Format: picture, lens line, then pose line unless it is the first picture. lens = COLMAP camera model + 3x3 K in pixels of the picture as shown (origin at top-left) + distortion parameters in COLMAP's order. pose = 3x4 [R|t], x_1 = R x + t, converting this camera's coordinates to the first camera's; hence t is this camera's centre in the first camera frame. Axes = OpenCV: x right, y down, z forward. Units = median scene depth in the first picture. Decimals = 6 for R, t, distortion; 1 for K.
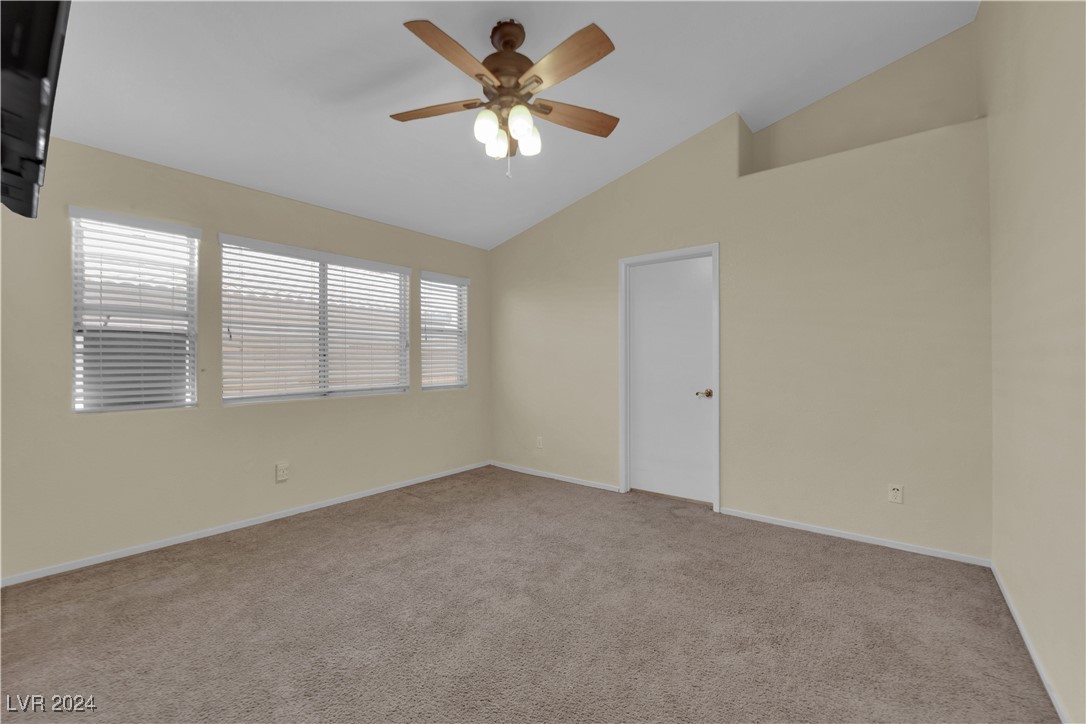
lens RADIAL K [[435.1, 0, 544.7], [0, 435.1, 361.0], [0, 0, 1]] dist [-0.013390, -0.001525]
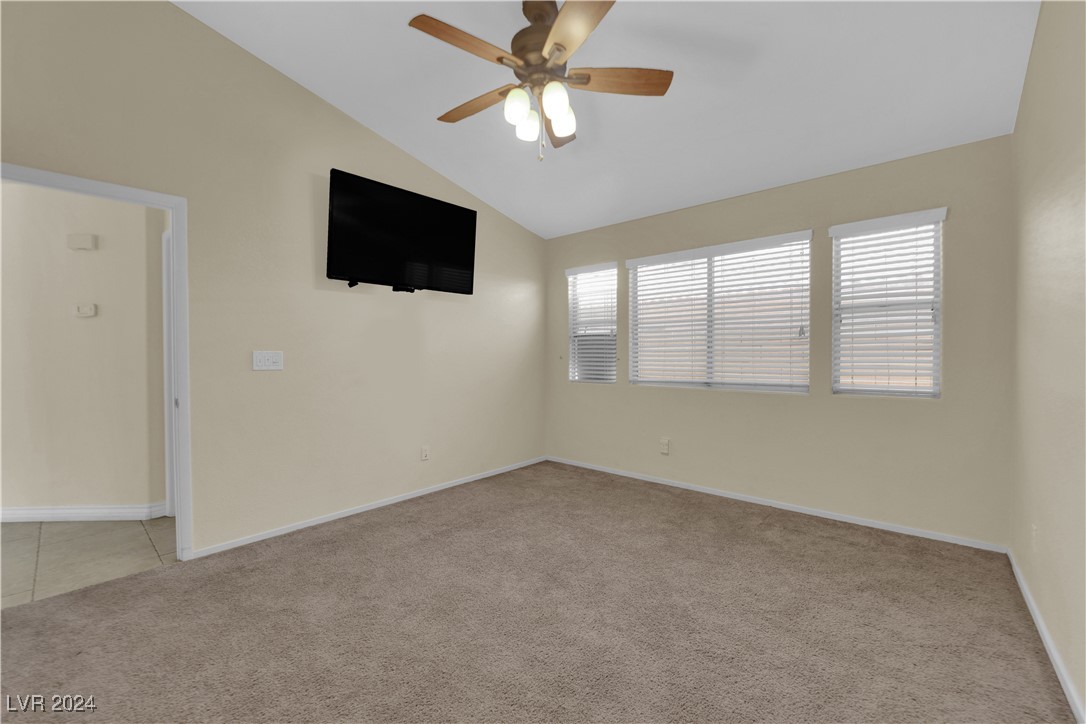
lens RADIAL K [[435.1, 0, 544.9], [0, 435.1, 360.1], [0, 0, 1]] dist [-0.013390, -0.001525]
pose [[-0.042673, 0.015501, -0.998969, 0.544400], [0.002536, 0.999878, 0.015407, 0.000644], [0.999086, -0.001876, -0.042707, 0.660177]]
